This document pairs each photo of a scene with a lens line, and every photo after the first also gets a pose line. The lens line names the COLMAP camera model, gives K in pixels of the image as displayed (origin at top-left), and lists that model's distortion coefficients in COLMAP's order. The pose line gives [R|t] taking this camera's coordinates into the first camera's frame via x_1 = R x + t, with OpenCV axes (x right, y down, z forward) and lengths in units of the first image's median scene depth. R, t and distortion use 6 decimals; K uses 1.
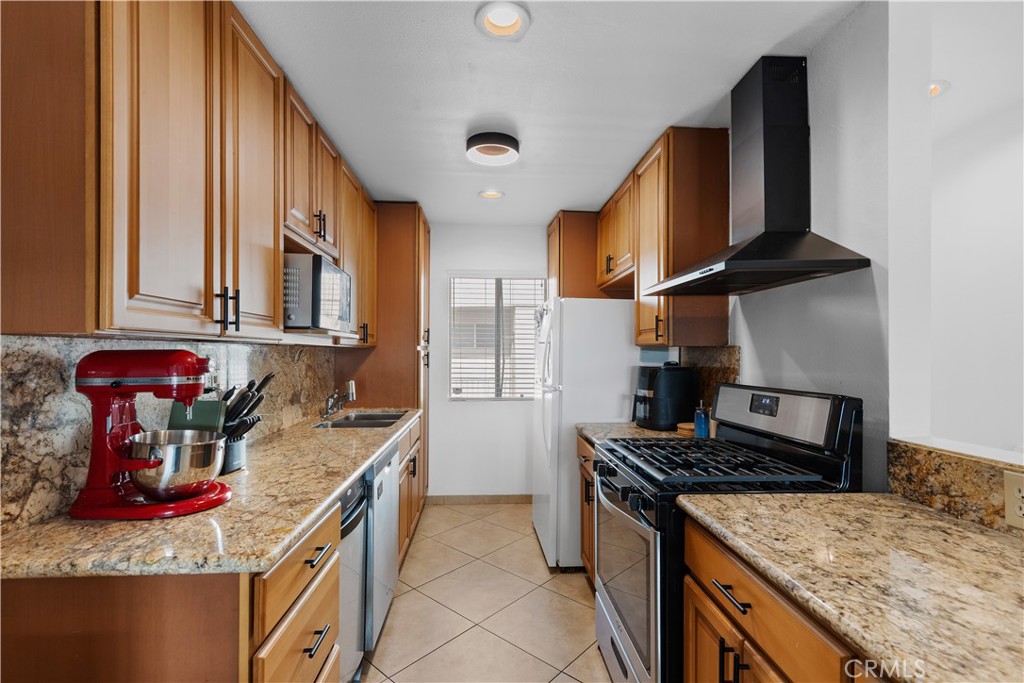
lens RADIAL K [[468.2, 0, 506.9], [0, 468.2, 349.9], [0, 0, 1]] dist [0.000520, 0.000005]
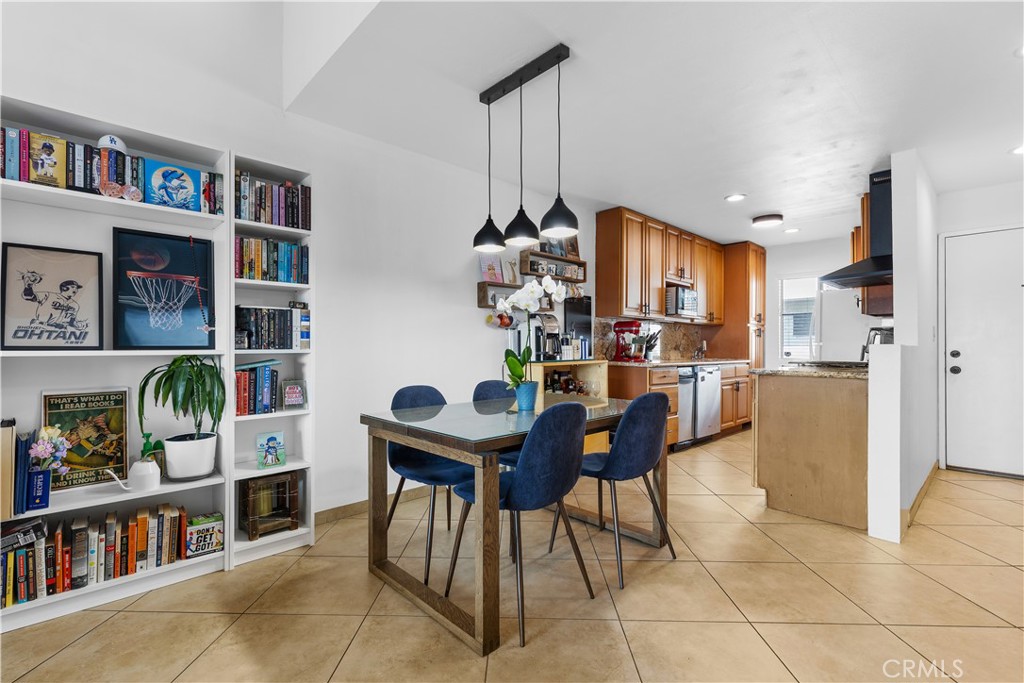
lens RADIAL K [[468.2, 0, 506.9], [0, 468.2, 349.9], [0, 0, 1]] dist [0.000520, 0.000005]
pose [[0.655745, 0.002939, -0.754977, 0.974722], [0.002895, 0.999975, 0.006407, 0.136242], [0.754977, -0.006387, 0.655720, -1.490730]]
